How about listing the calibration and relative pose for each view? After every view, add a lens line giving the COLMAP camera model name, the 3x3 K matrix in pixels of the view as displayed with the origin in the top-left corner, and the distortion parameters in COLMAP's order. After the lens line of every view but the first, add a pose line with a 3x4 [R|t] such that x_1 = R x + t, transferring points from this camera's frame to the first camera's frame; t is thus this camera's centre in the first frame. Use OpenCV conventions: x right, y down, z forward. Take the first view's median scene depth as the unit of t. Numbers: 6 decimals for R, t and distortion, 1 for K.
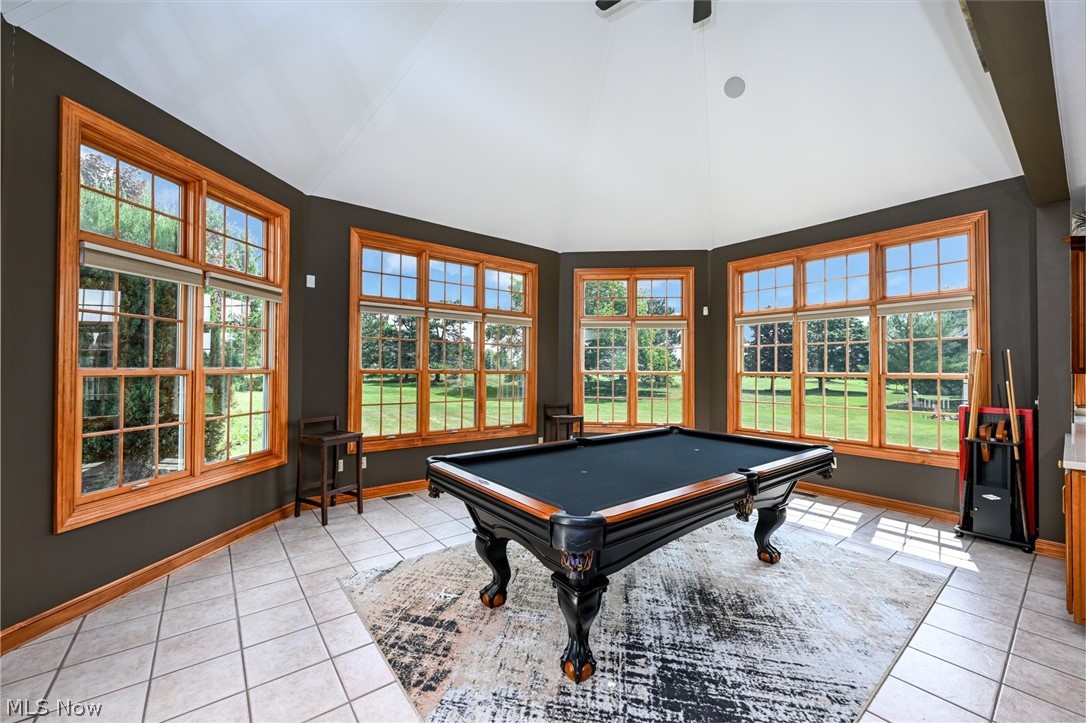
lens RADIAL K [[435.3, 0, 551.4], [0, 435.3, 362.1], [0, 0, 1]] dist [0.014513, -0.000098]
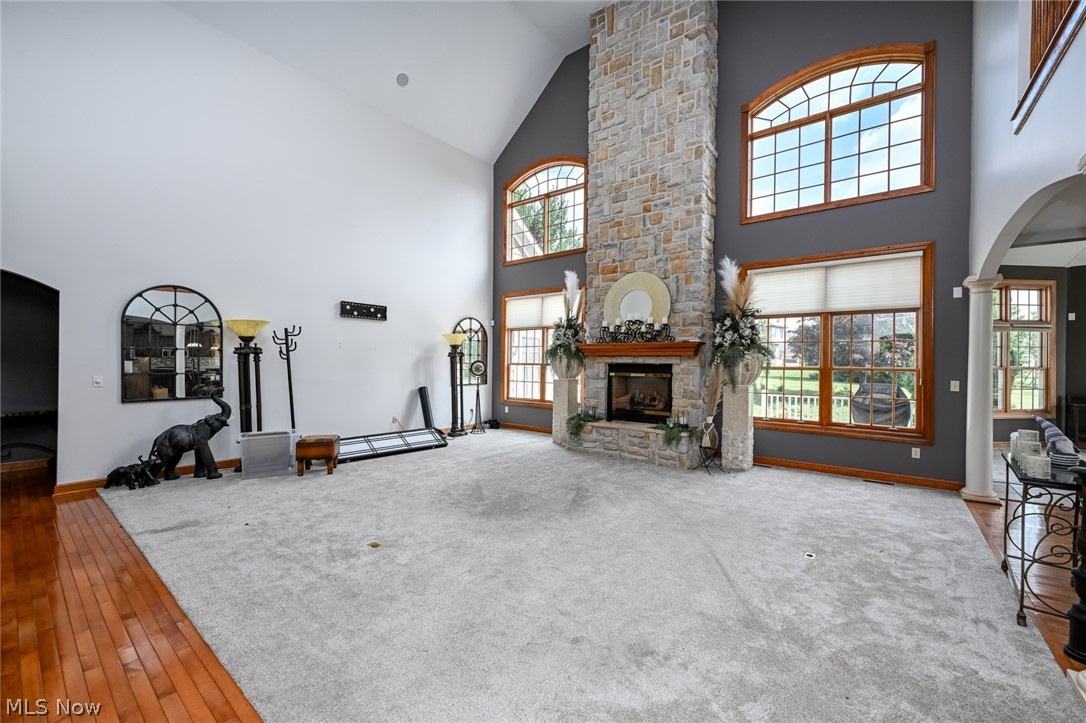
lens RADIAL K [[435.3, 0, 547.4], [0, 435.3, 361.9], [0, 0, 1]] dist [0.014513, -0.000098]
pose [[0.231670, -0.007835, -0.972763, 0.735191], [0.011759, 0.999917, -0.005253, -0.019764], [0.972723, -0.010222, 0.231743, -1.549582]]
